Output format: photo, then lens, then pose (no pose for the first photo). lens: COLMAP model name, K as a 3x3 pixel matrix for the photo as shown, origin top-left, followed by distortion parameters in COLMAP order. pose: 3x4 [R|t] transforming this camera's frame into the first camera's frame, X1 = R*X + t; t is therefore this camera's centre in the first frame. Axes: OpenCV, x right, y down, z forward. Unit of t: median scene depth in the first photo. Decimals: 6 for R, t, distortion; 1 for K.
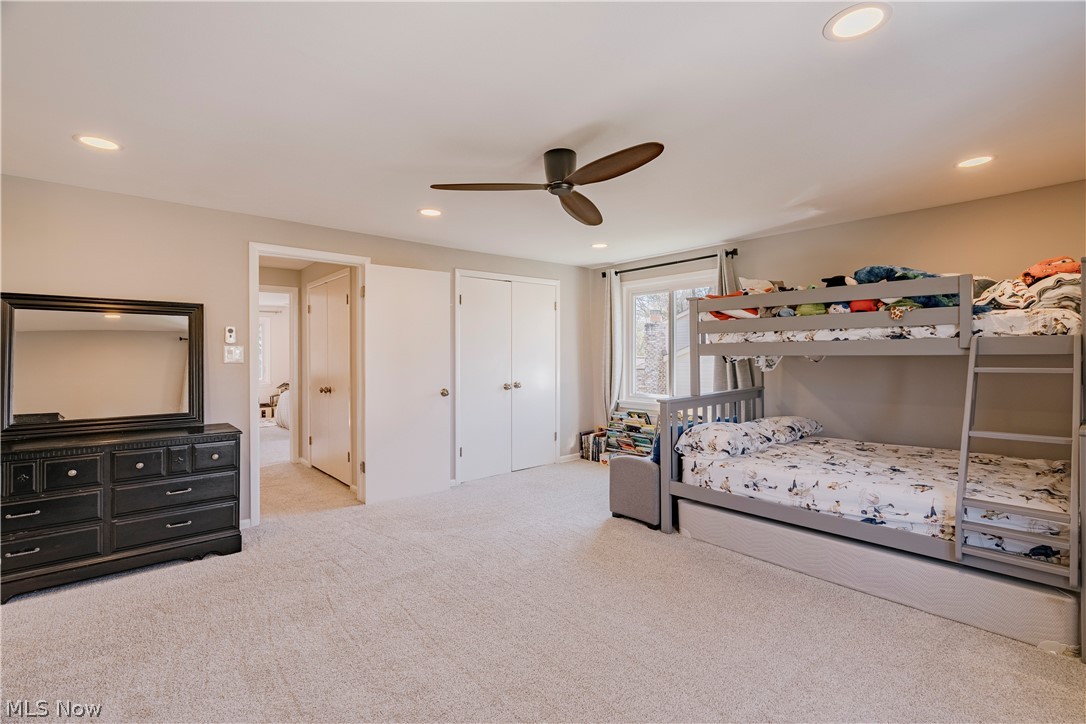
lens RADIAL K [[502.3, 0, 544.0], [0, 502.3, 358.7], [0, 0, 1]] dist [0.002824, 0.002343]
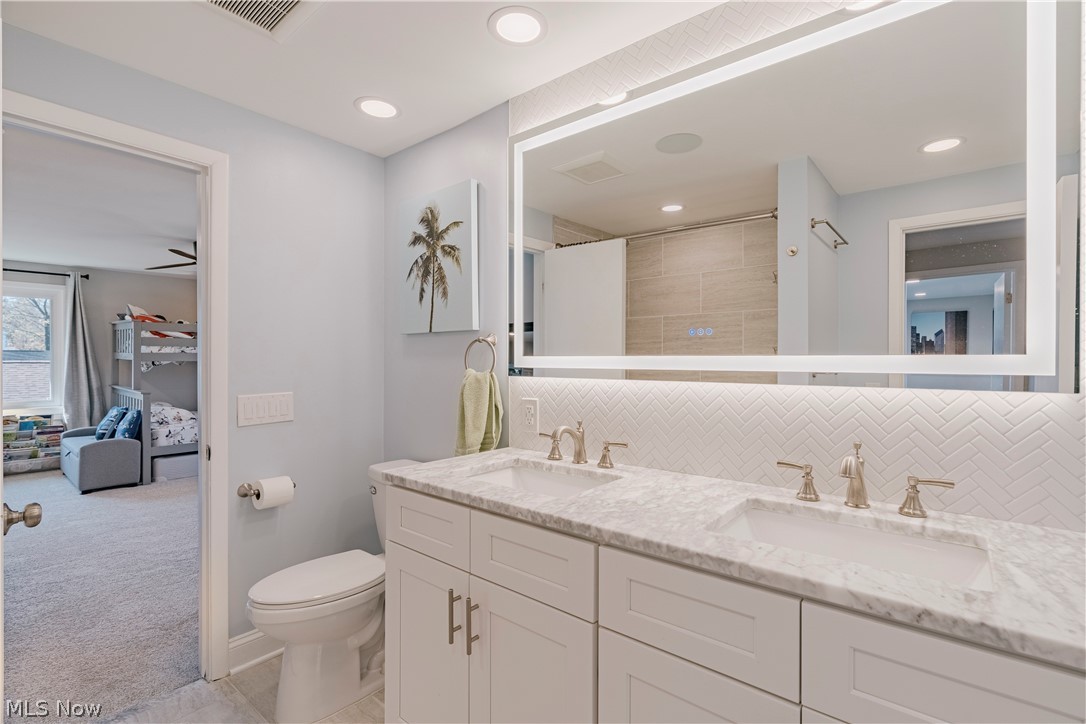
lens RADIAL K [[502.3, 0, 549.3], [0, 502.3, 363.1], [0, 0, 1]] dist [0.002824, 0.002343]
pose [[-0.164778, 0.003694, 0.986324, -1.339607], [0.004963, 0.999983, -0.002916, 0.010270], [-0.986318, 0.004414, -0.164793, 0.102532]]
